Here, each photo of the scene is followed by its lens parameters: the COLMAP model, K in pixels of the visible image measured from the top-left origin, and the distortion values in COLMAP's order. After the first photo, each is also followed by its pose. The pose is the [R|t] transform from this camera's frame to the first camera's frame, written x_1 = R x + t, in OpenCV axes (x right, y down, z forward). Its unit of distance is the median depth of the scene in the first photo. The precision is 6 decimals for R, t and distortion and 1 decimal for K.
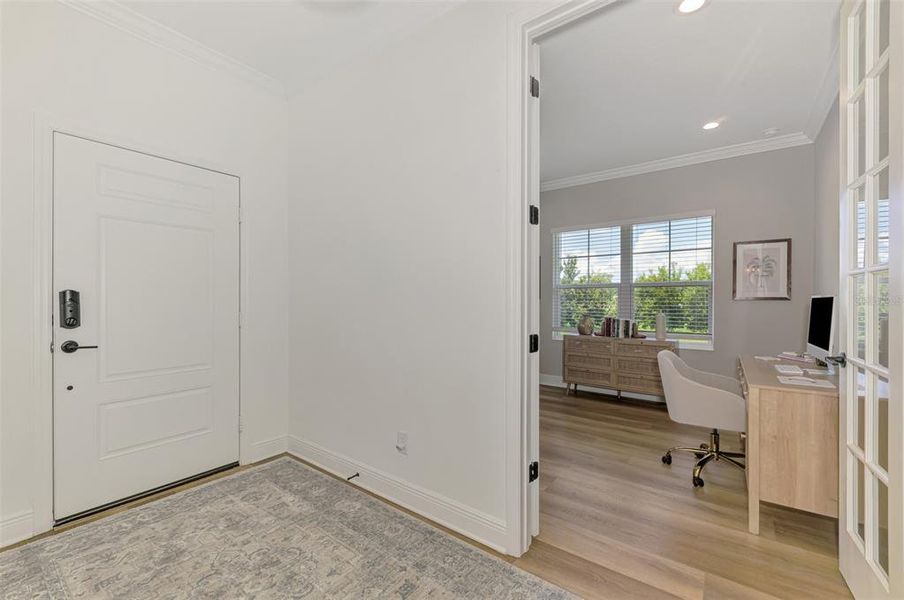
lens RADIAL K [[379.2, 0, 446.4], [0, 379.2, 302.4], [0, 0, 1]] dist [0.001478, 0.000187]
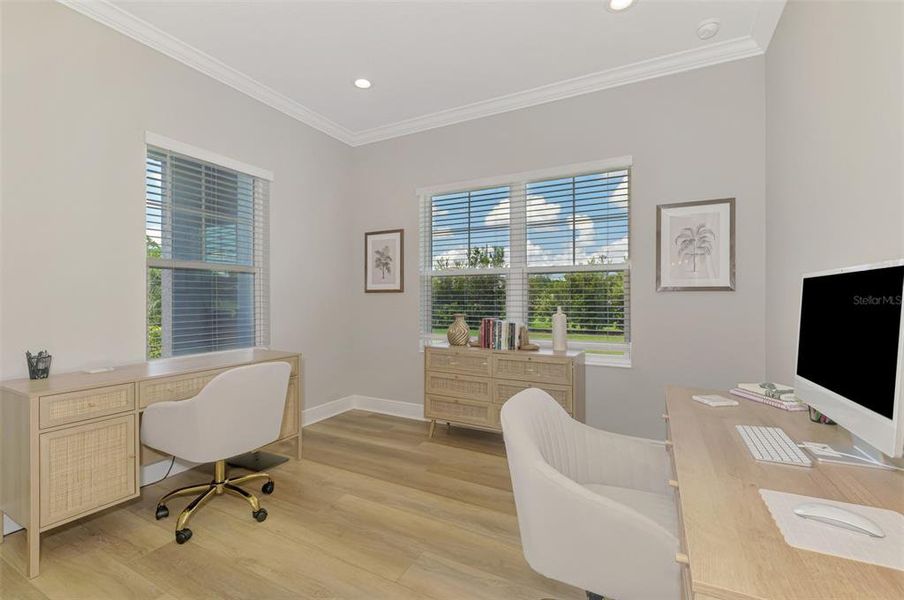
lens RADIAL K [[399.1, 0, 454.7], [0, 399.1, 299.0], [0, 0, 1]] dist [0.000479, 0.000444]
pose [[0.985374, -0.001268, 0.170401, 0.263231], [0.002147, 0.999985, -0.004976, 0.008440], [-0.170392, 0.005269, 0.985362, 0.340257]]
